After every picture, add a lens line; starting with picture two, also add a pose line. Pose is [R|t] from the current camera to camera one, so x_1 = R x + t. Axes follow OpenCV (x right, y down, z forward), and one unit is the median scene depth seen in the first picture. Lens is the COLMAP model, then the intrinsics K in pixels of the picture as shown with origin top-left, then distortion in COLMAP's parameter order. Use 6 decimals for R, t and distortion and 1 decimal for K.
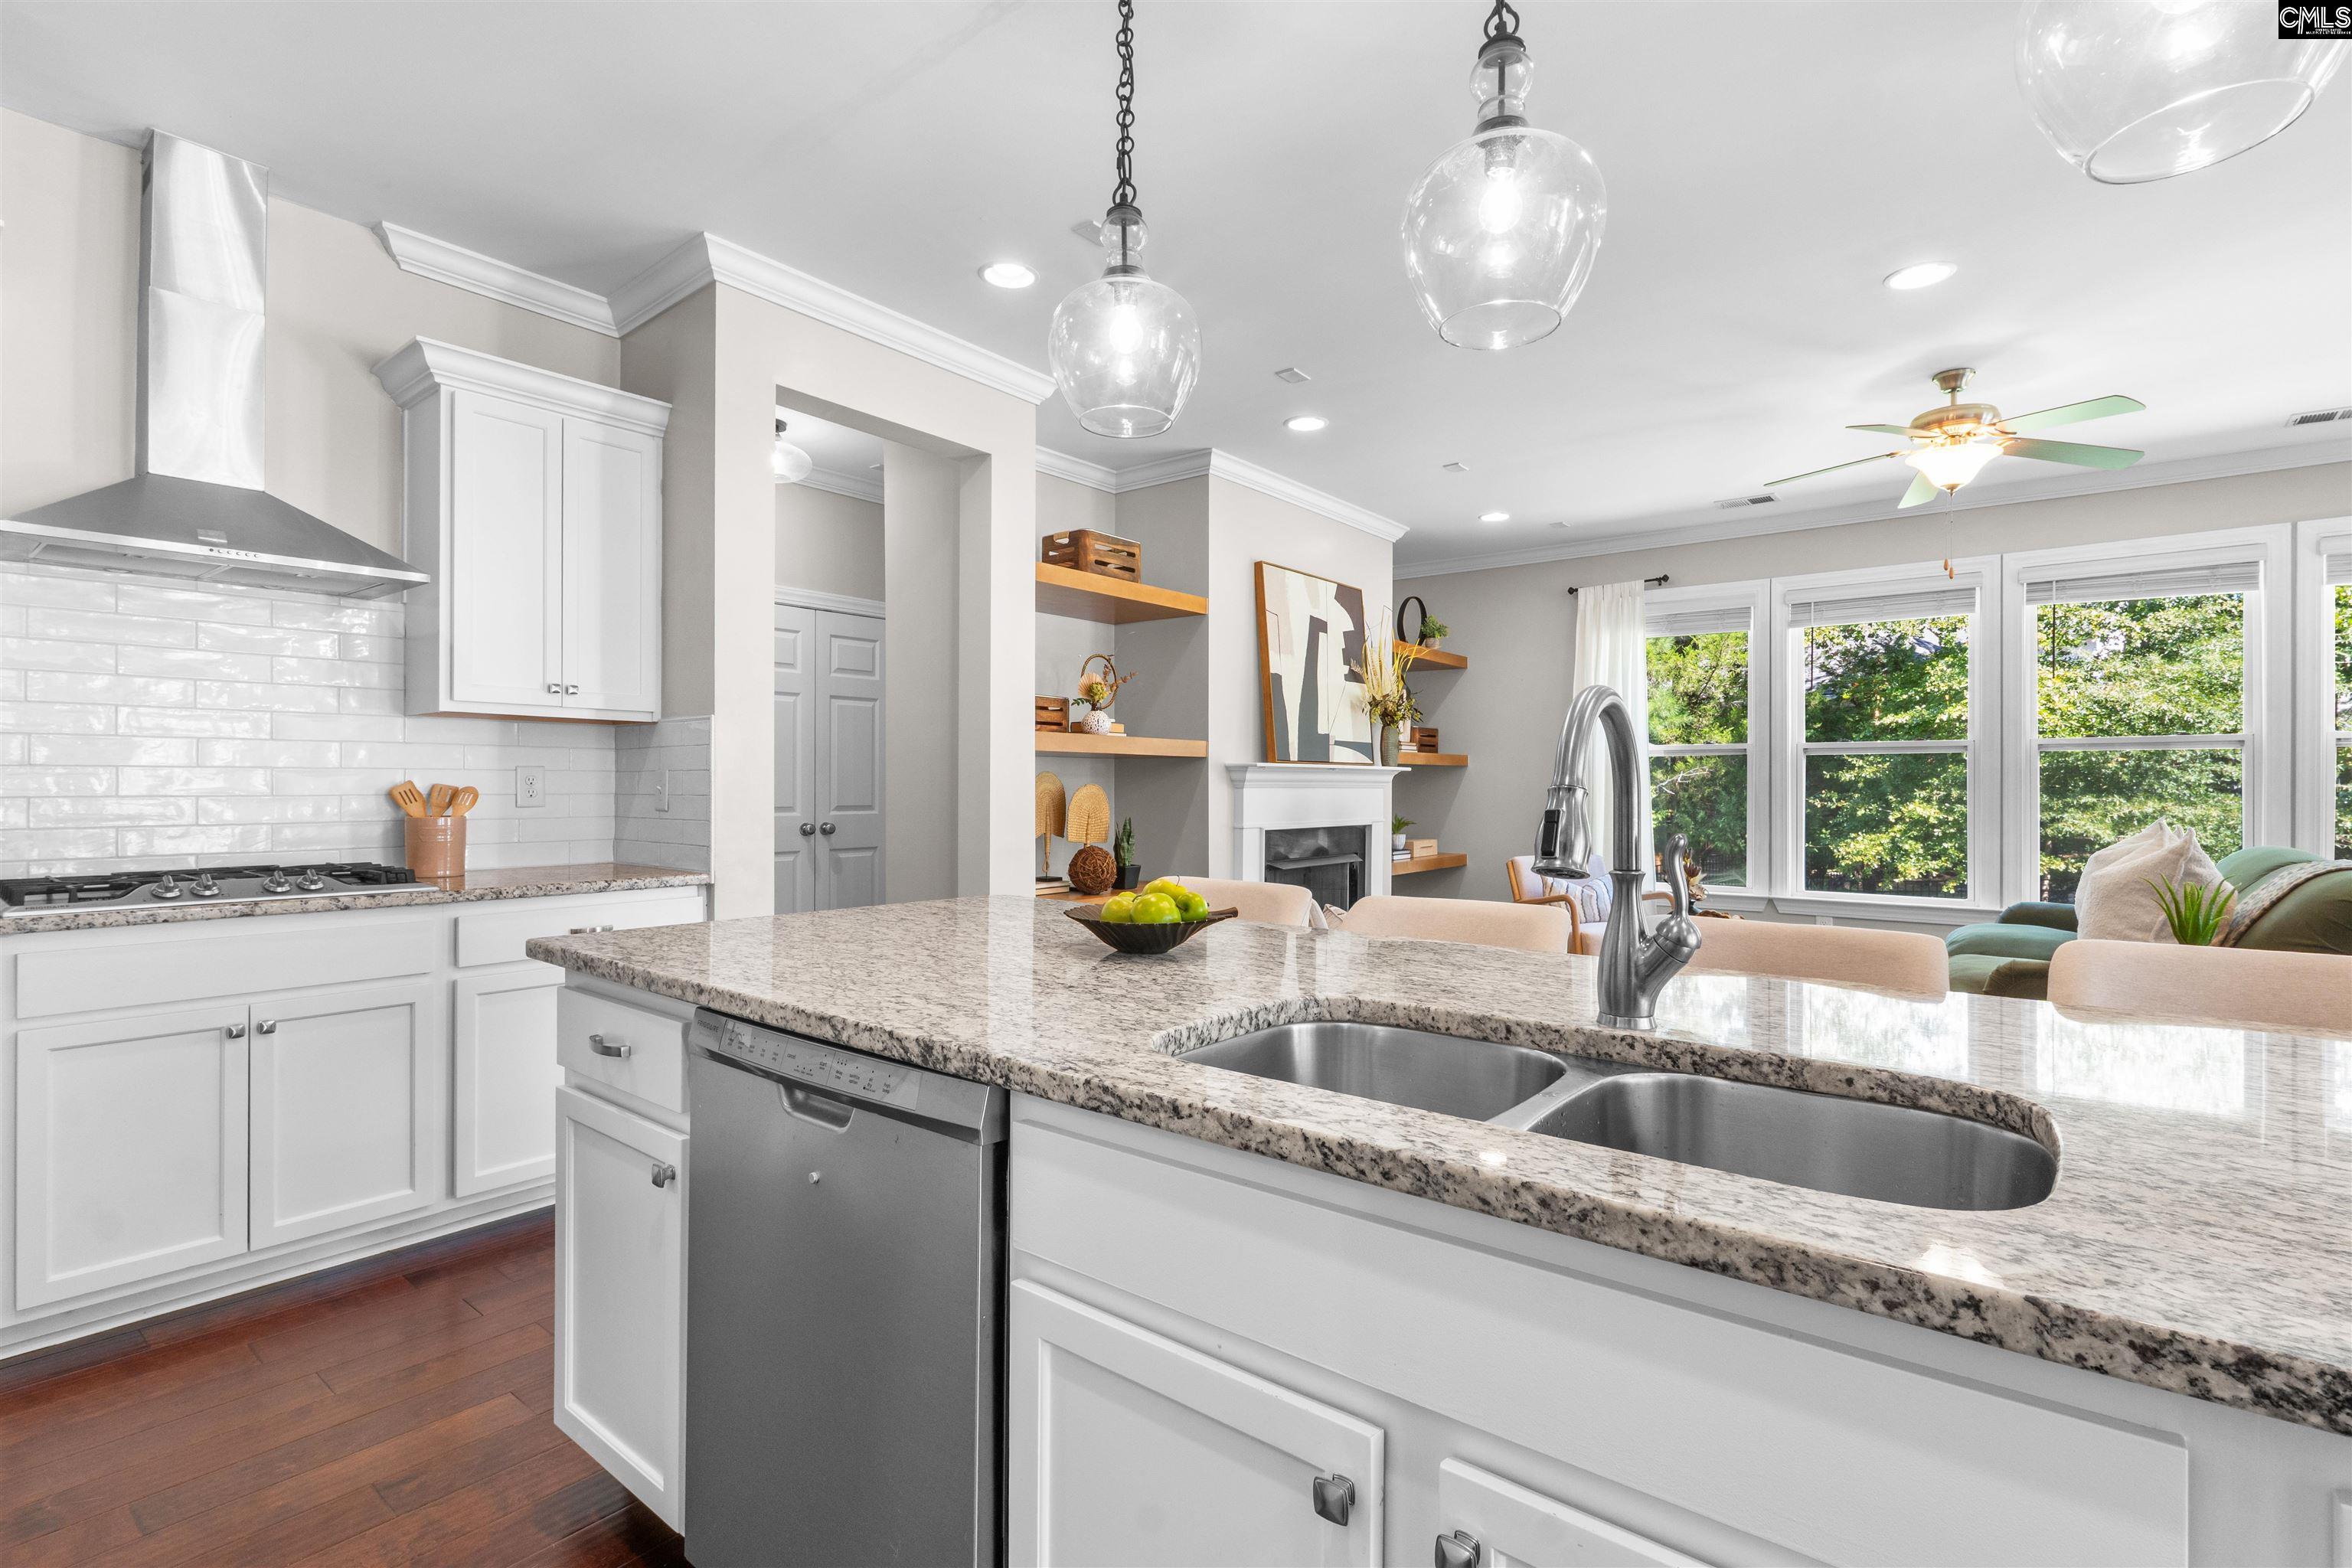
lens RADIAL K [[1083.7, 0, 1181.4], [0, 1083.7, 786.3], [0, 0, 1]] dist [-0.006318, 0.001766]
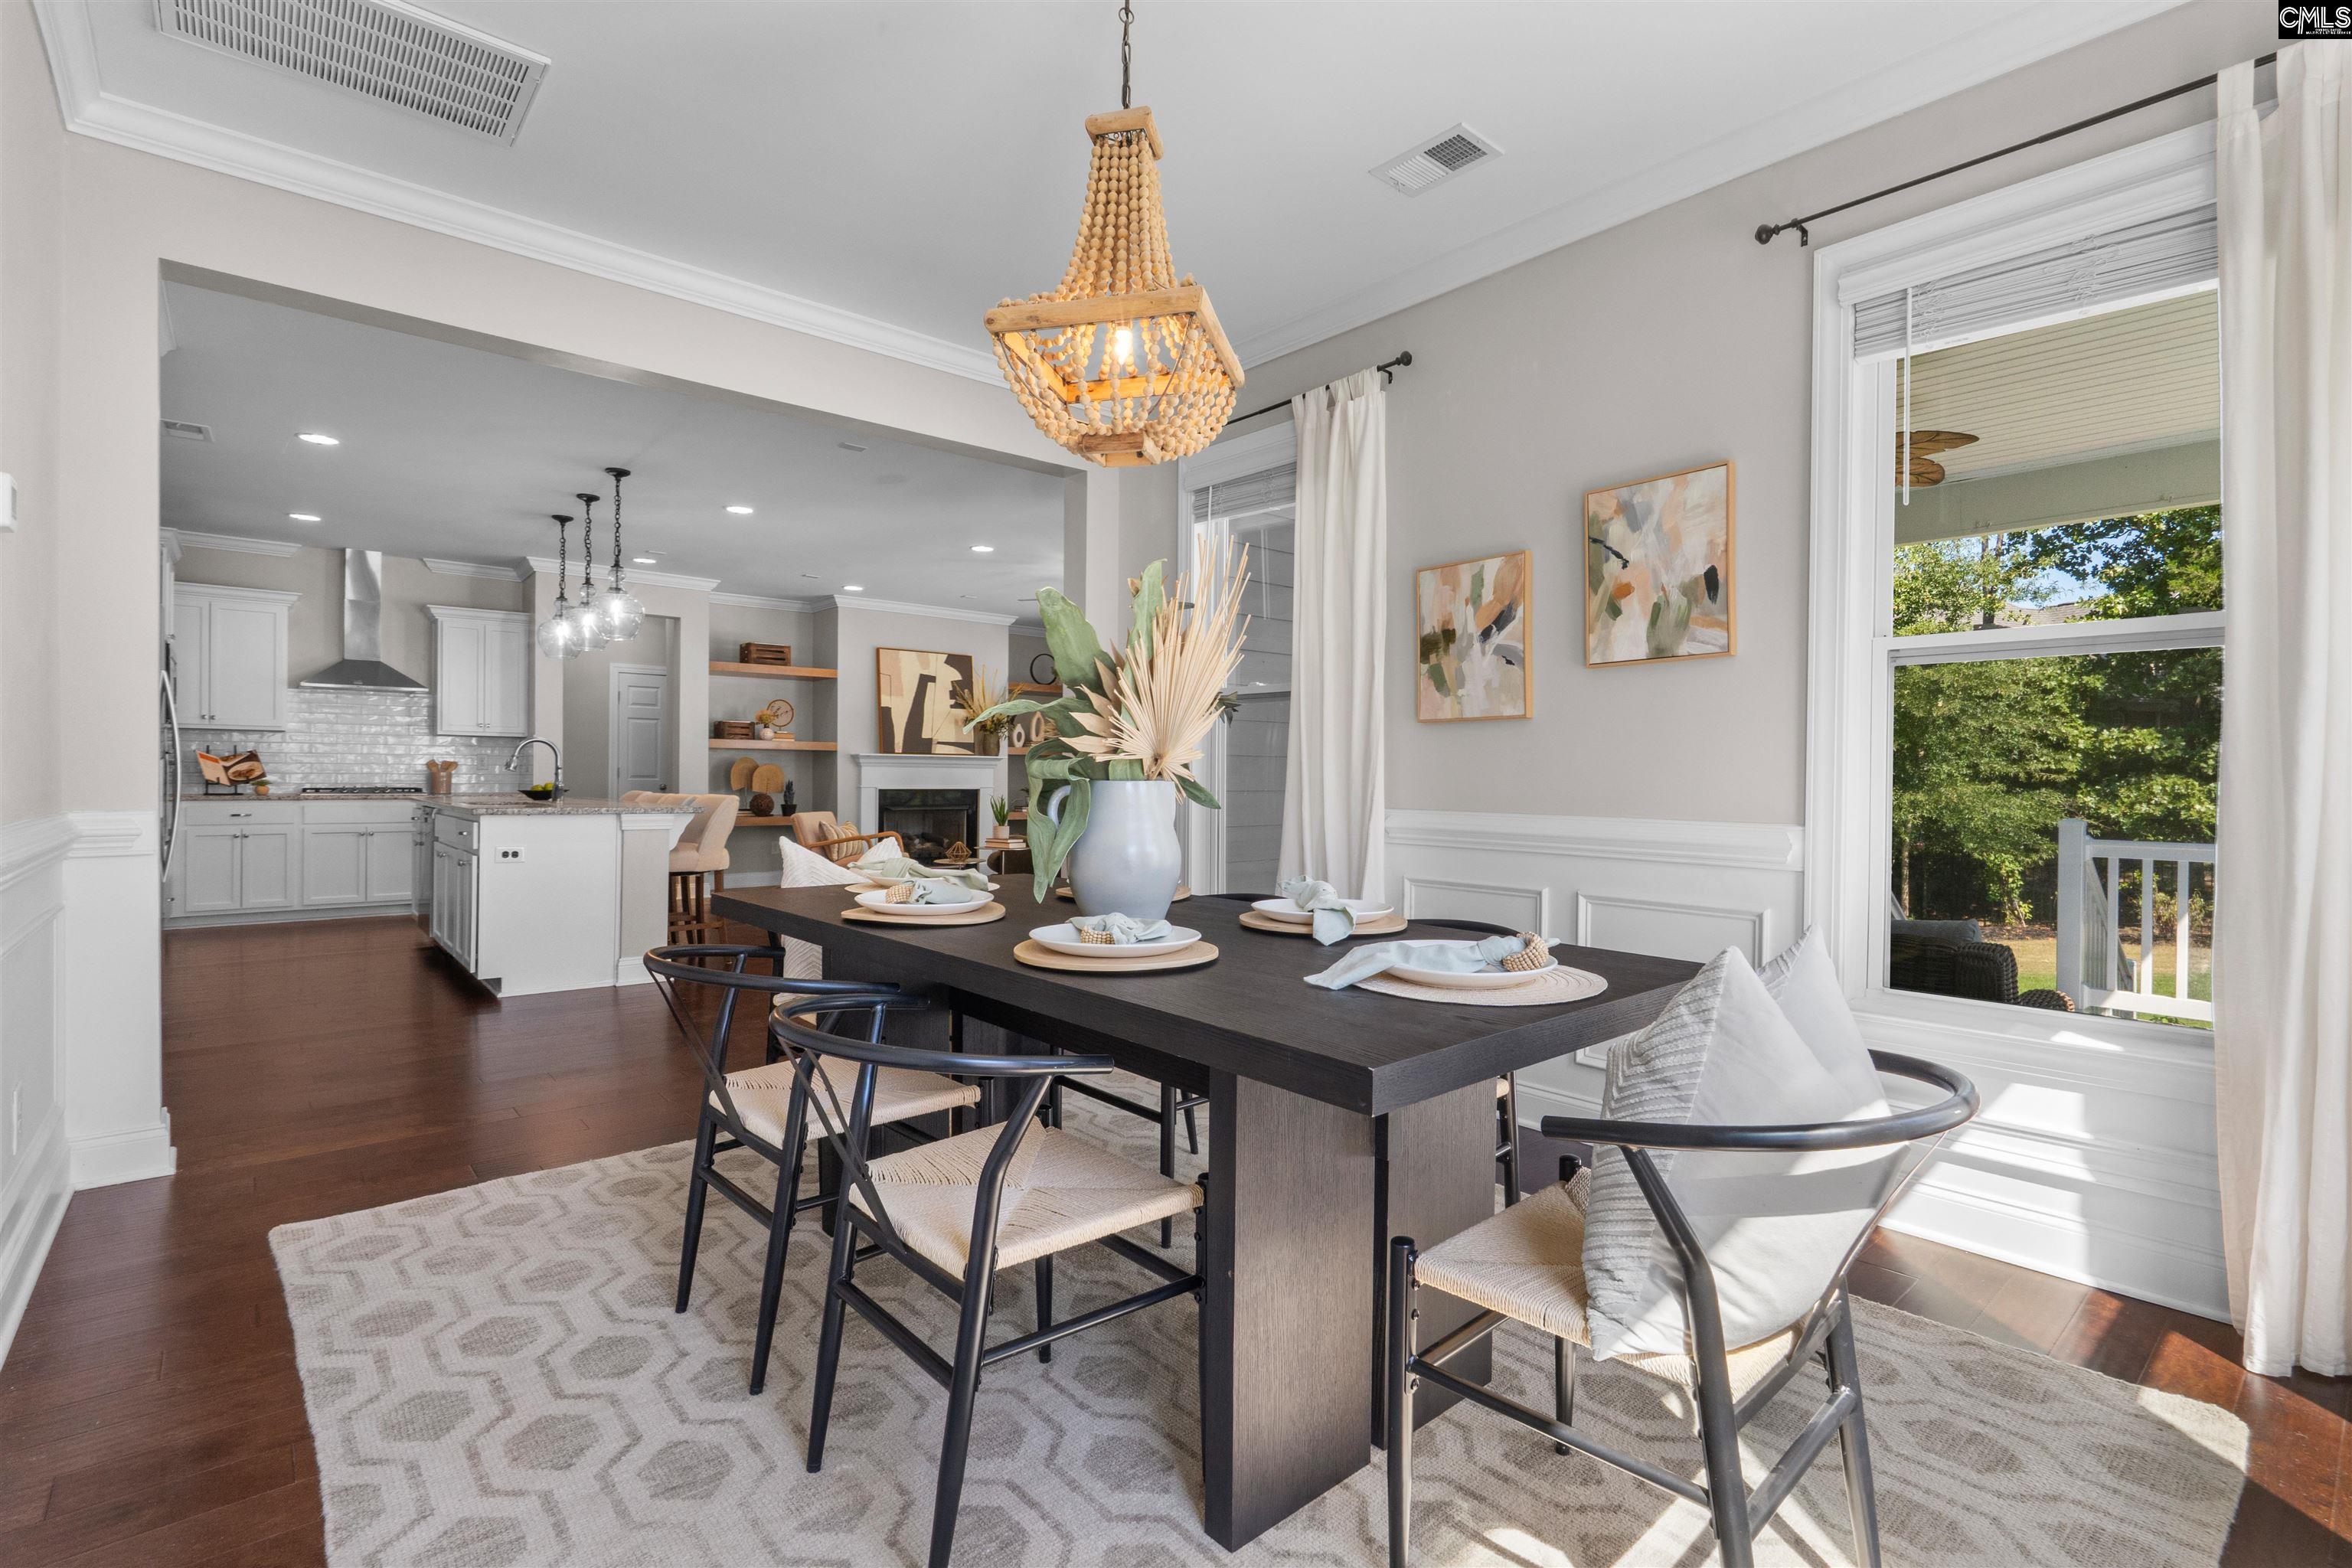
lens RADIAL K [[1083.7, 0, 1179.4], [0, 1083.7, 772.9], [0, 0, 1]] dist [-0.006318, 0.001766]
pose [[0.983110, 0.003339, -0.182984, 0.884562], [-0.004653, 0.999966, -0.006752, 0.021101], [0.182956, 0.007489, 0.983093, -0.724228]]
